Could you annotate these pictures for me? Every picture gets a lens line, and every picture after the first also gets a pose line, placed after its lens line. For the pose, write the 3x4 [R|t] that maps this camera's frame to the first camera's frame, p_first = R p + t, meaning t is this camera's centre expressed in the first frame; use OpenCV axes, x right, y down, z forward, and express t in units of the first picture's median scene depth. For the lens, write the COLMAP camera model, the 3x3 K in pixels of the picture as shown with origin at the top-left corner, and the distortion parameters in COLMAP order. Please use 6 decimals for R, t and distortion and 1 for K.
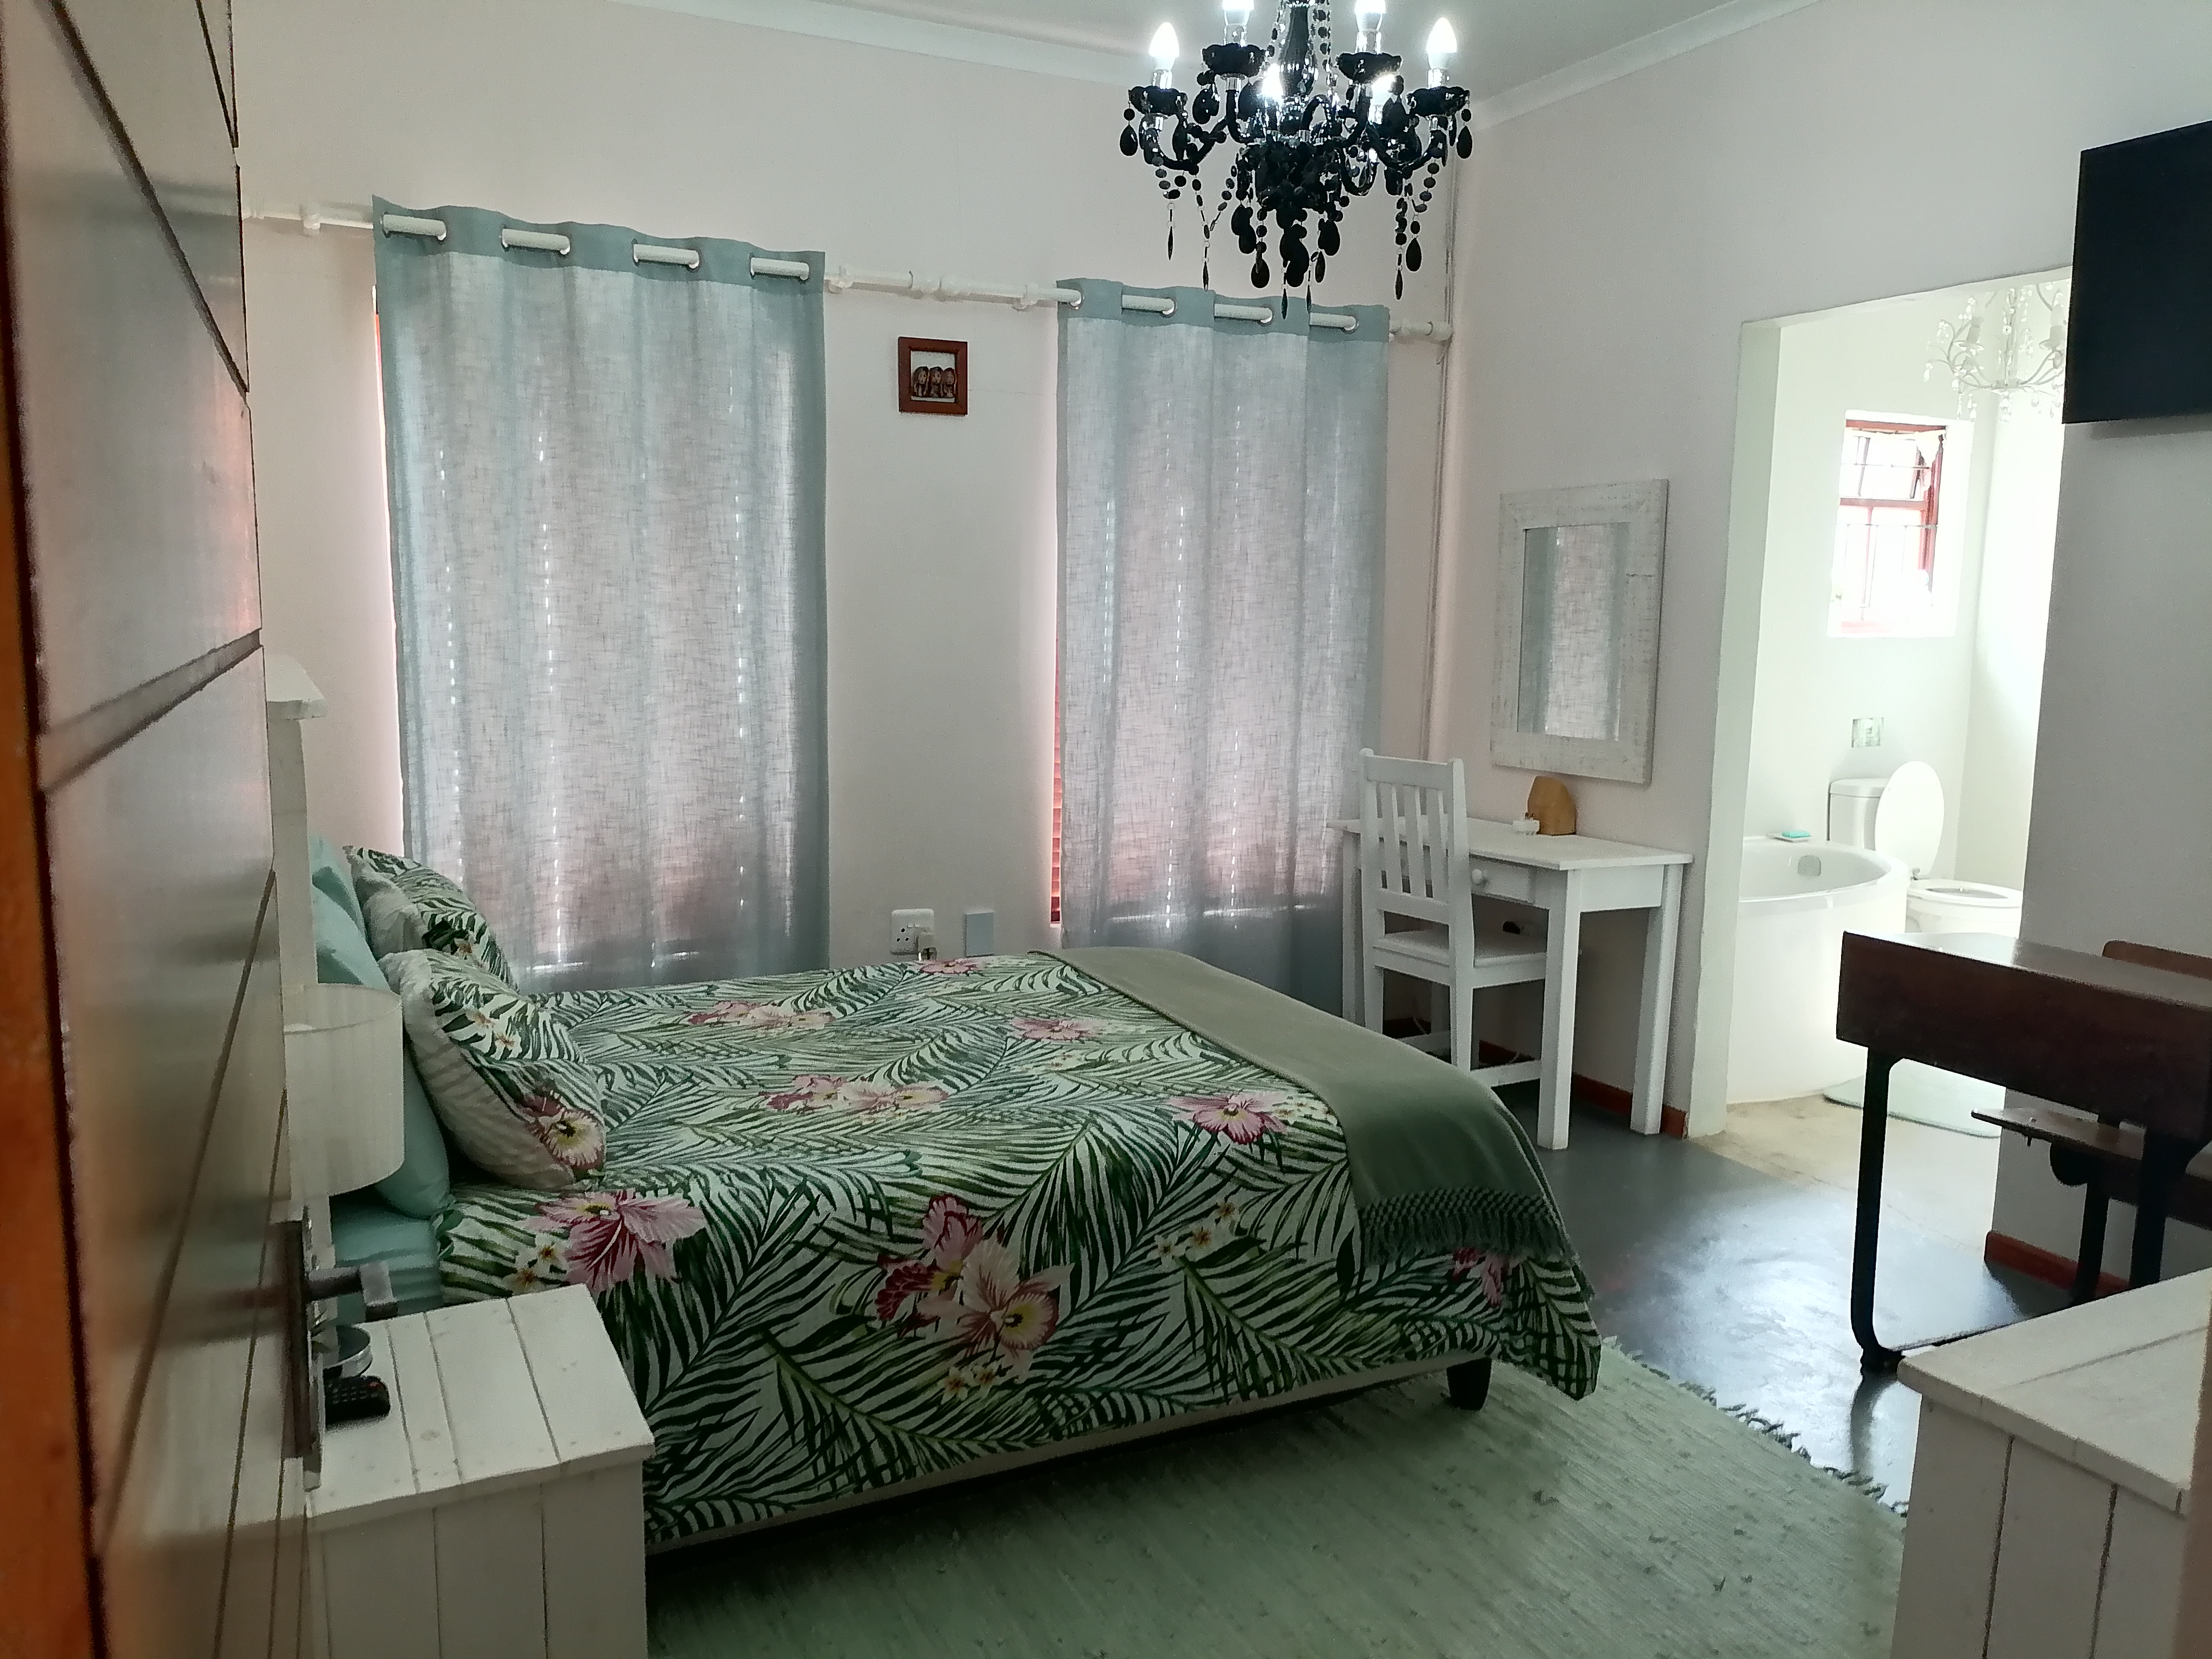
lens RADIAL K [[1677.6, 0, 1096.8], [0, 1677.6, 829.7], [0, 0, 1]] dist [0.055668, -0.058352]
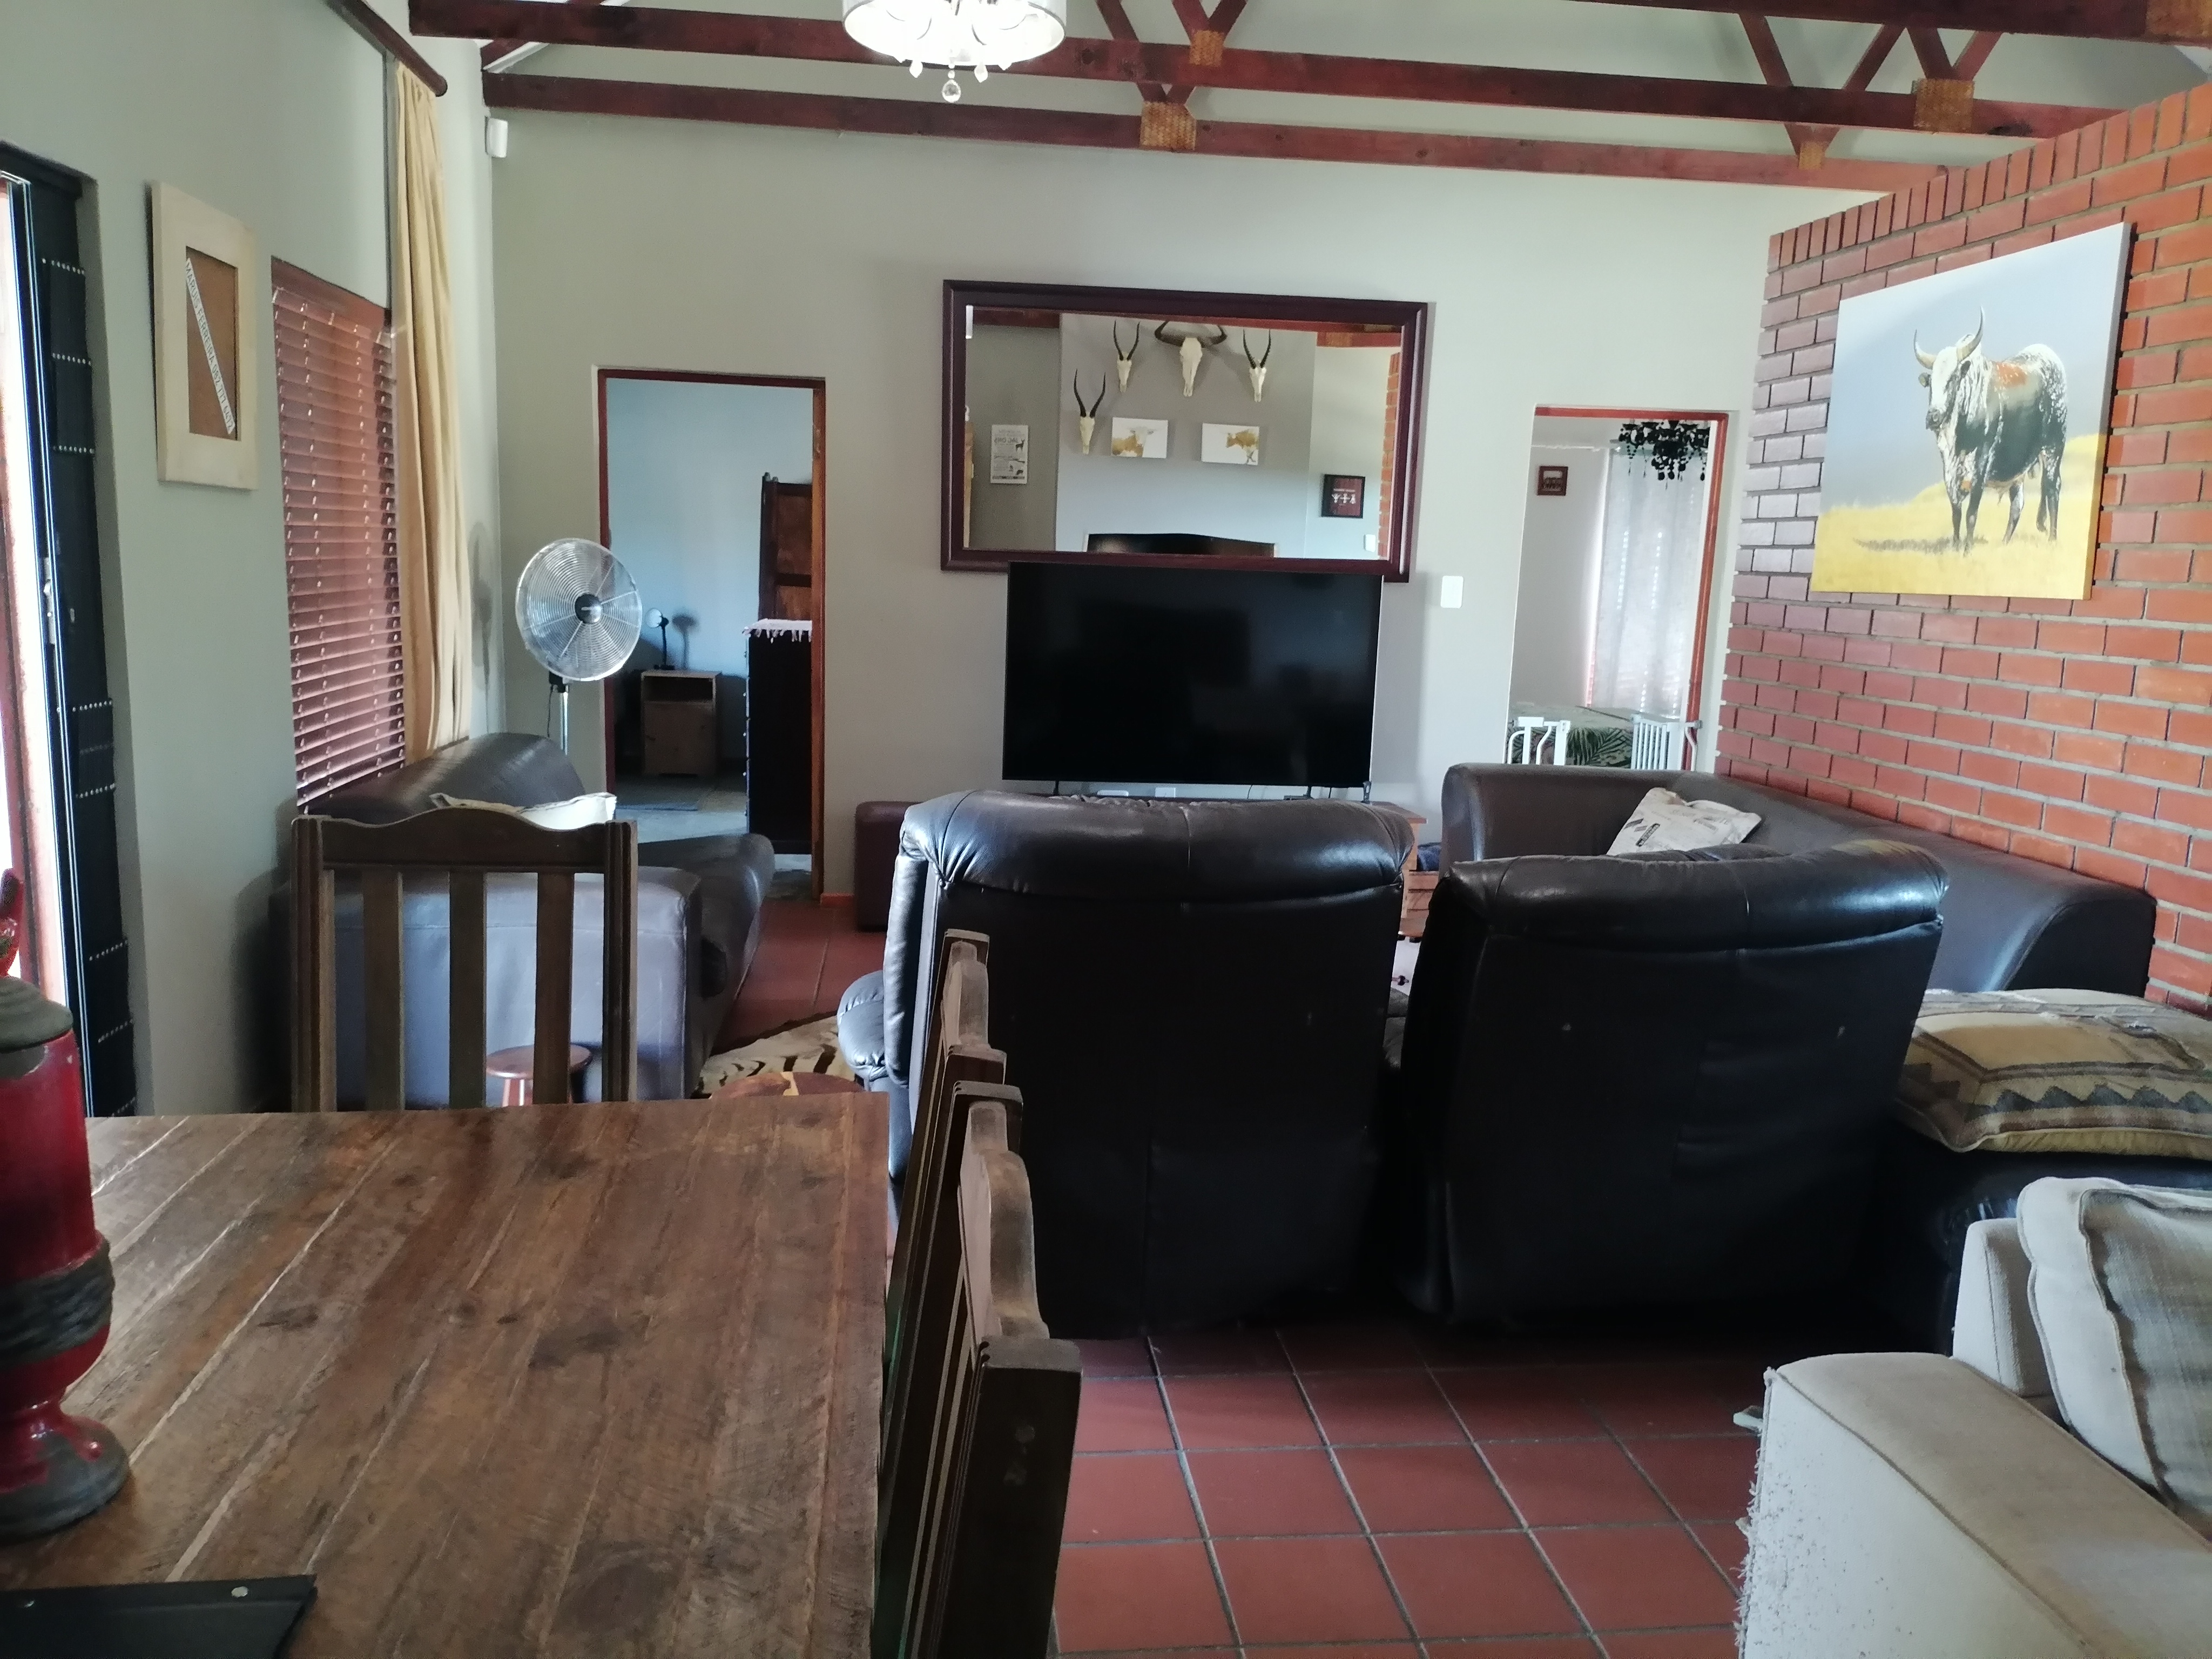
lens RADIAL K [[1677.6, 0, 1105.2], [0, 1677.6, 817.8], [0, 0, 1]] dist [0.055668, -0.058352]
pose [[0.943306, 0.073911, -0.323591, 0.120369], [-0.067930, 0.997246, 0.029756, 0.193706], [0.324899, -0.006087, 0.945729, -1.556978]]
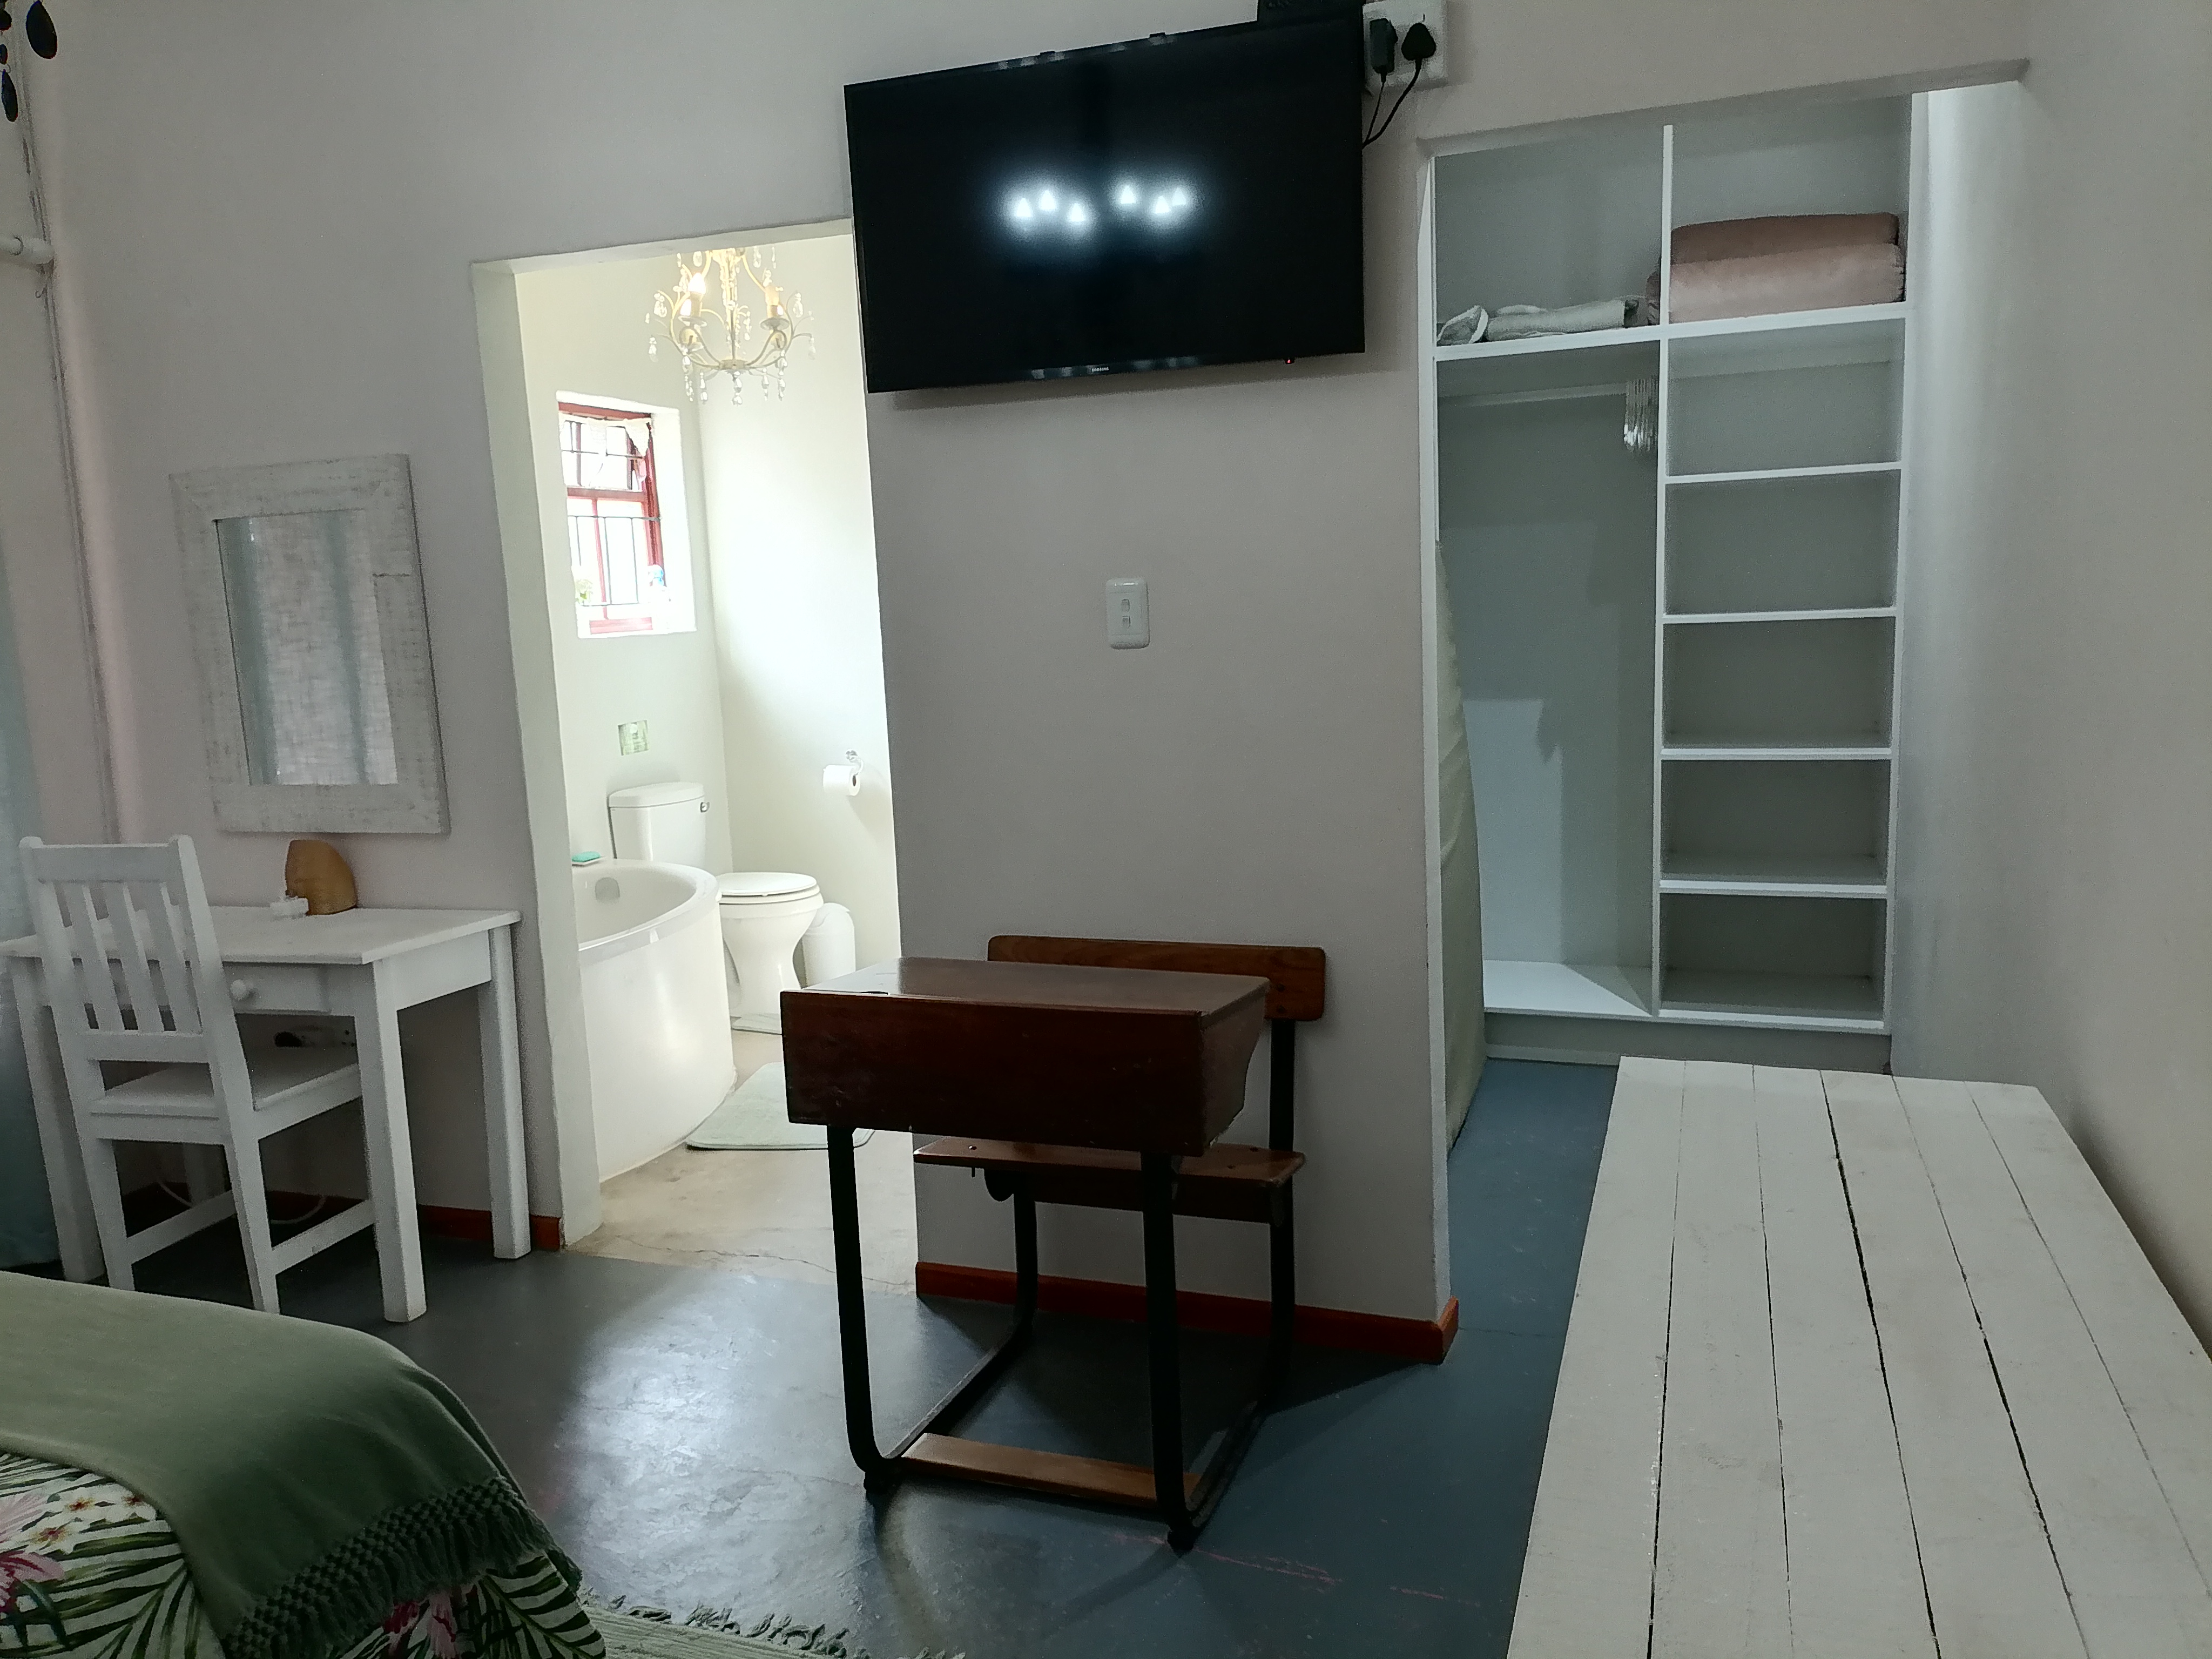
lens RADIAL K [[1677.6, 0, 1106.7], [0, 1677.6, 837.6], [0, 0, 1]] dist [0.055668, -0.058352]
pose [[0.724964, -0.143004, 0.673778, 0.010672], [0.141923, 0.988233, 0.057040, -0.026261], [-0.674006, 0.054273, 0.736729, 0.193475]]
